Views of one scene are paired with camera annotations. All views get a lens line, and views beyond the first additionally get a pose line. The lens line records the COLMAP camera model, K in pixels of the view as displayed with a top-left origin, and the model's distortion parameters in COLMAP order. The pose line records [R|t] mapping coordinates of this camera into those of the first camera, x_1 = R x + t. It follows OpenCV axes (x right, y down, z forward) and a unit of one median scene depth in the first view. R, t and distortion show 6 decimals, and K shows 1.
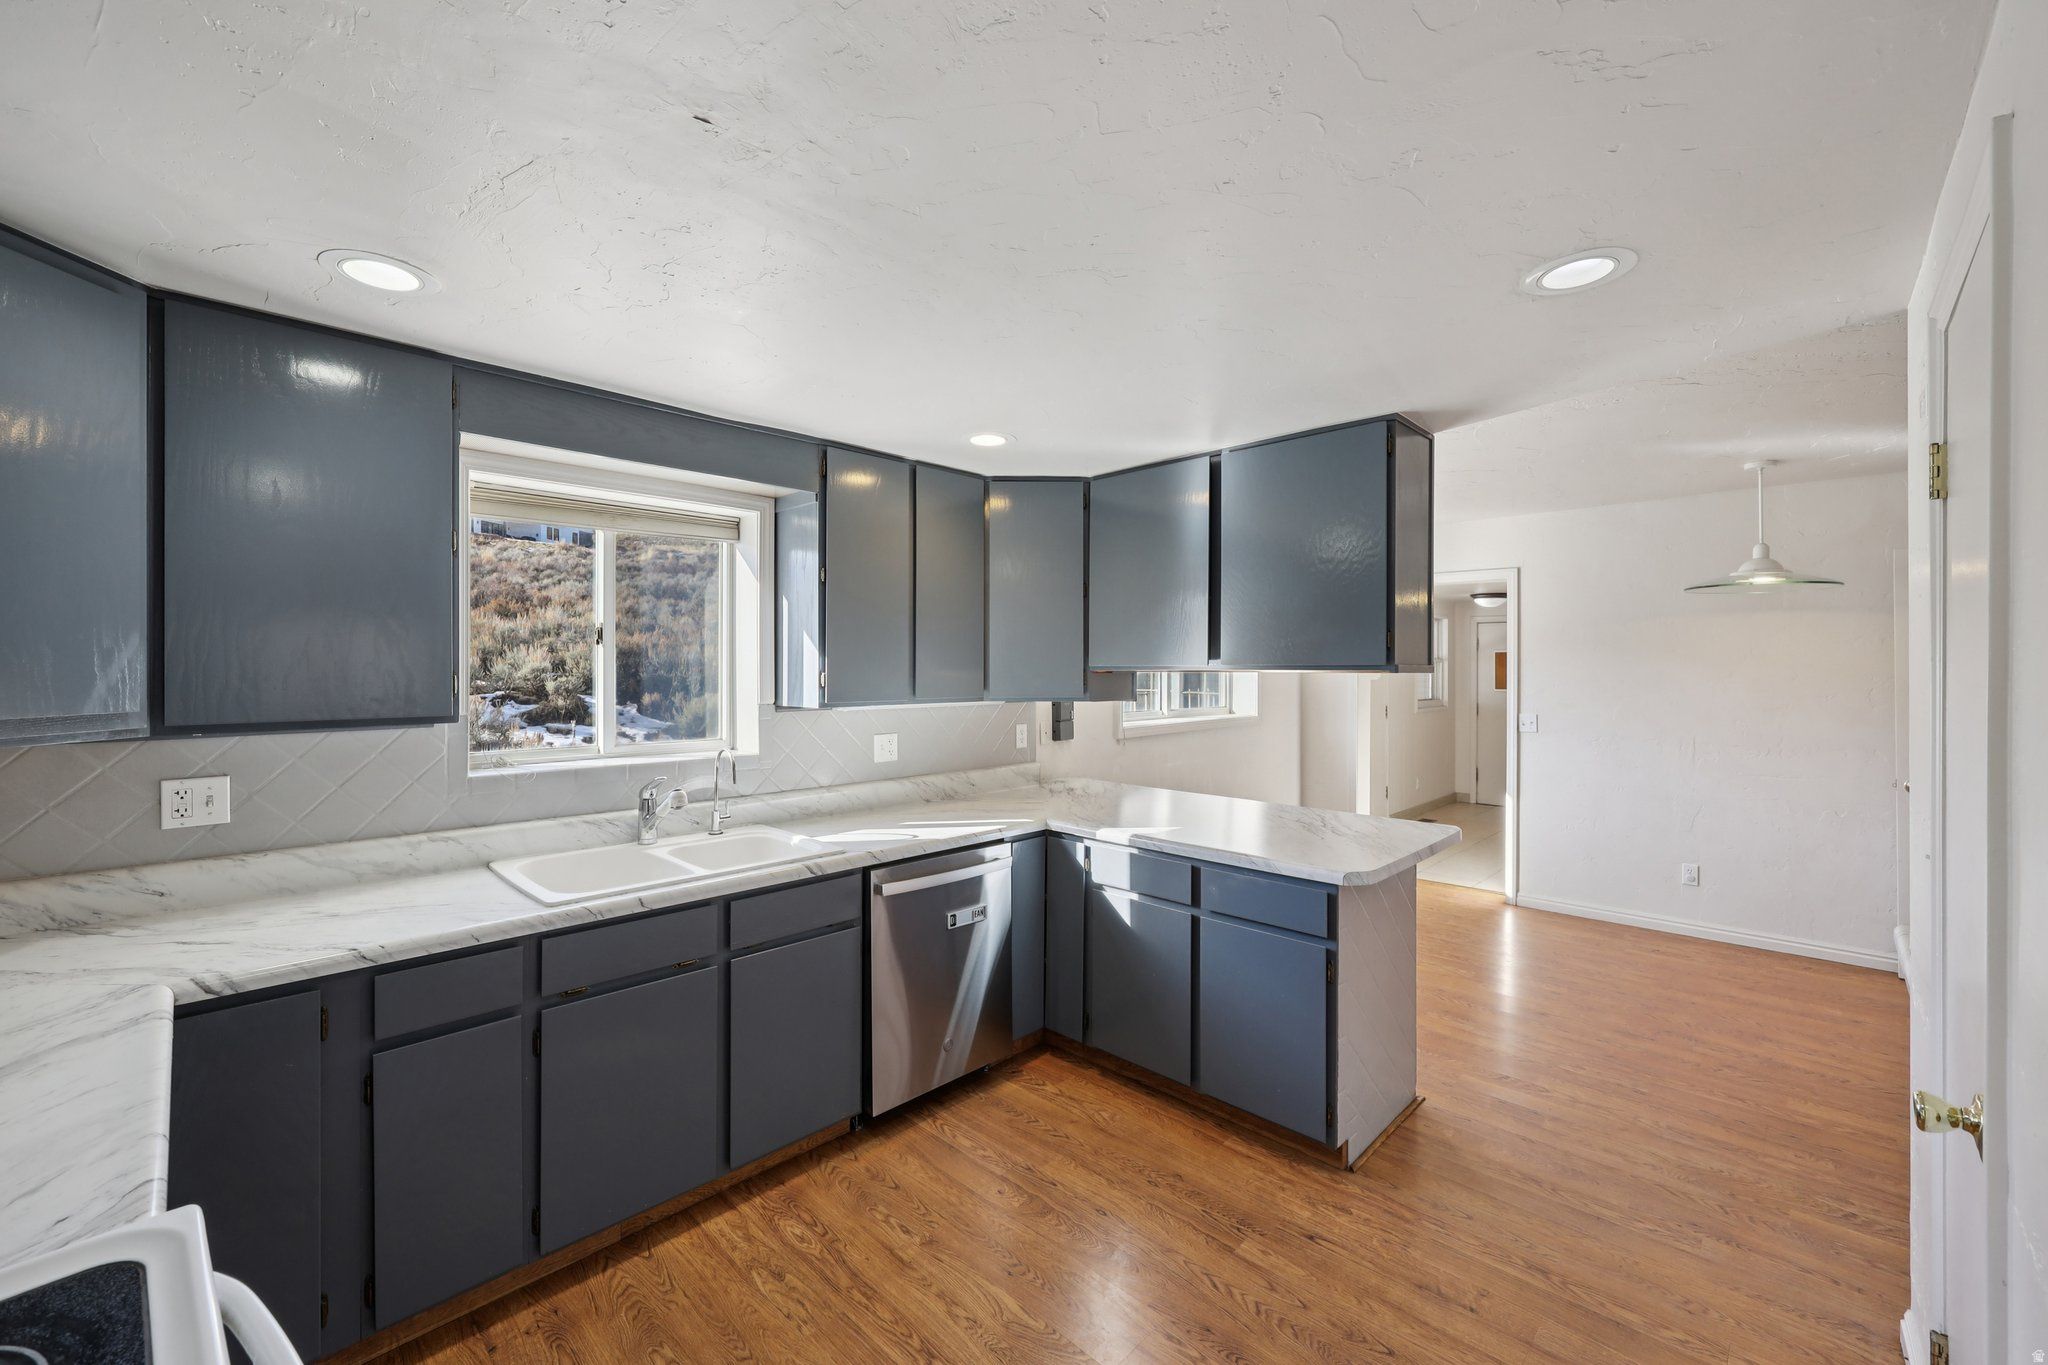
lens RADIAL K [[818.7, 0, 1032.3], [0, 818.7, 674.0], [0, 0, 1]] dist [-0.001908, -0.000679]
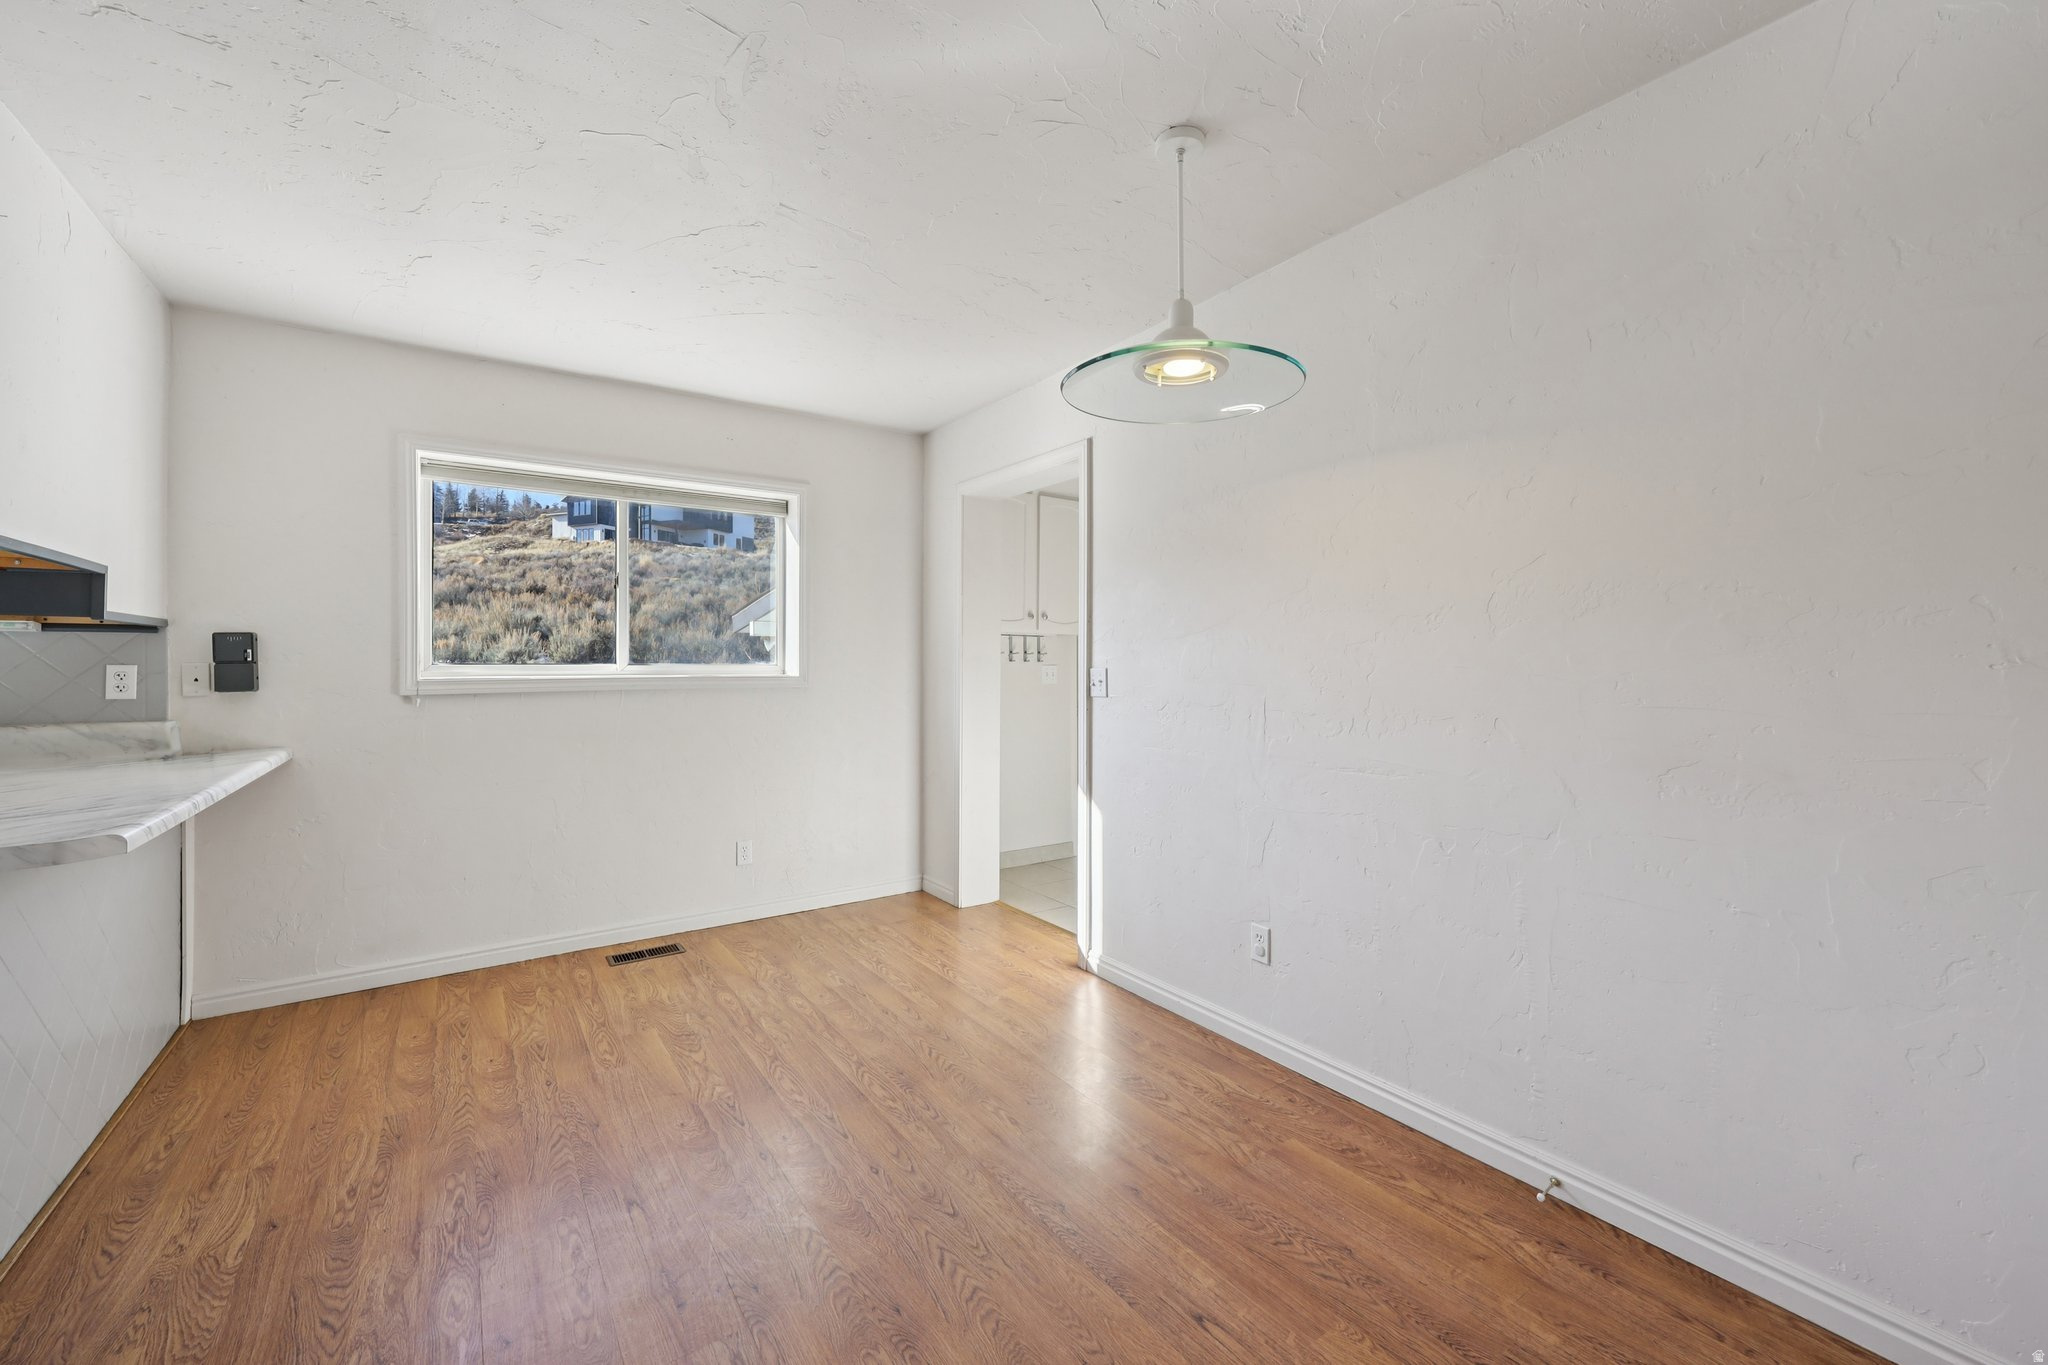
lens RADIAL K [[818.7, 0, 1034.2], [0, 818.7, 676.0], [0, 0, 1]] dist [-0.001908, -0.000679]
pose [[0.981374, 0.002192, -0.192095, 1.279978], [-0.001058, 0.999981, 0.006004, 0.096592], [0.192104, -0.005689, 0.981358, 0.699984]]
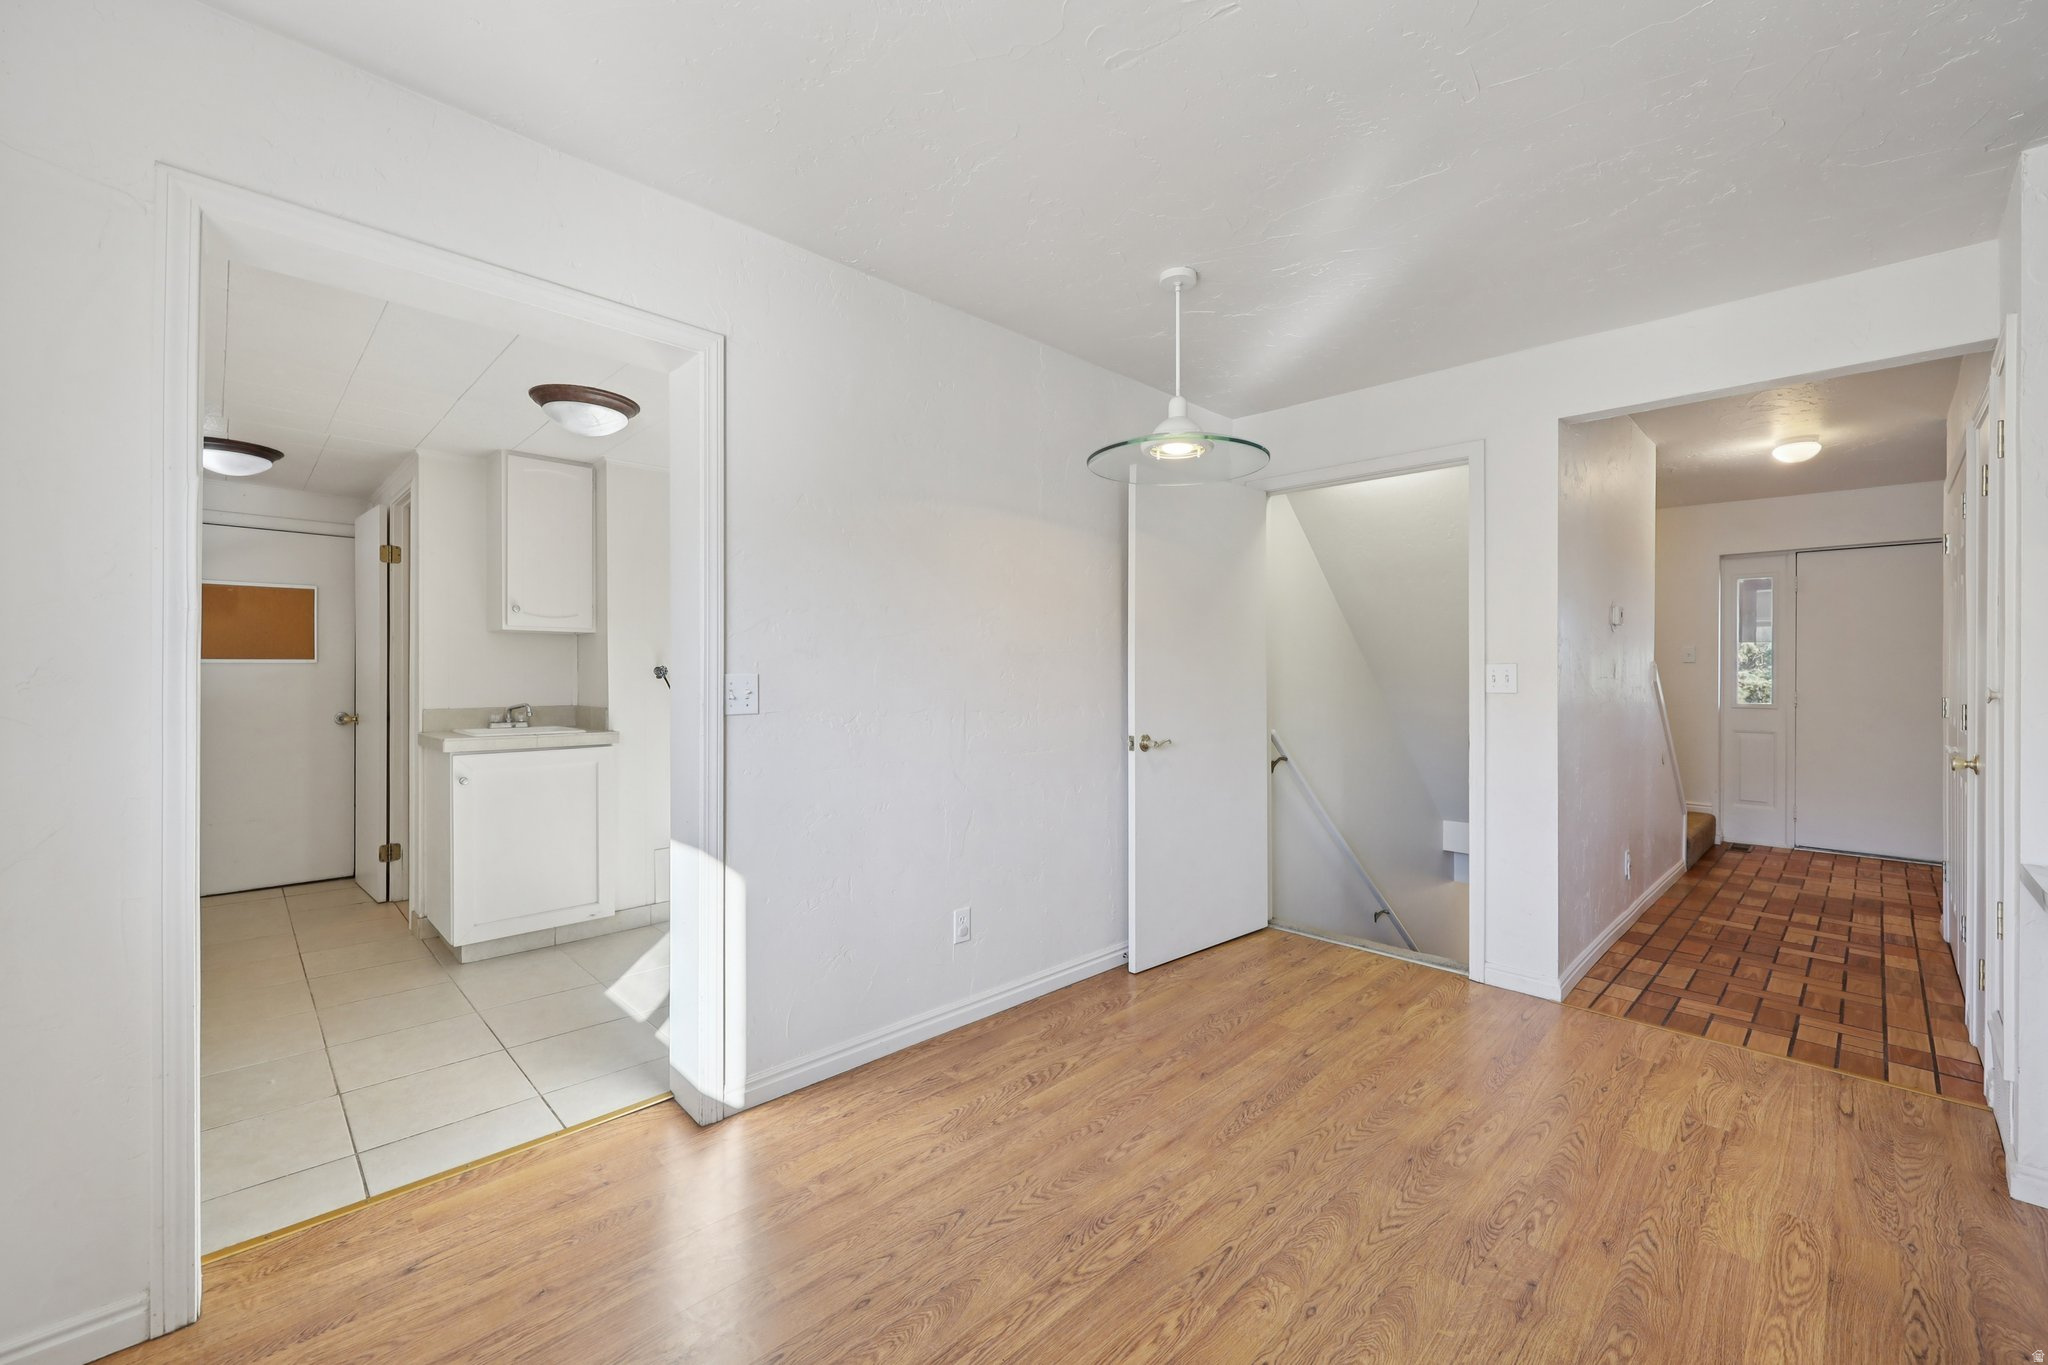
lens RADIAL K [[818.7, 0, 1030.8], [0, 818.7, 685.2], [0, 0, 1]] dist [-0.001908, -0.000679]
pose [[0.032275, -0.012651, 0.999399, 0.320288], [0.004458, 0.999912, 0.012513, 0.095196], [-0.999469, 0.004052, 0.032329, 1.561581]]
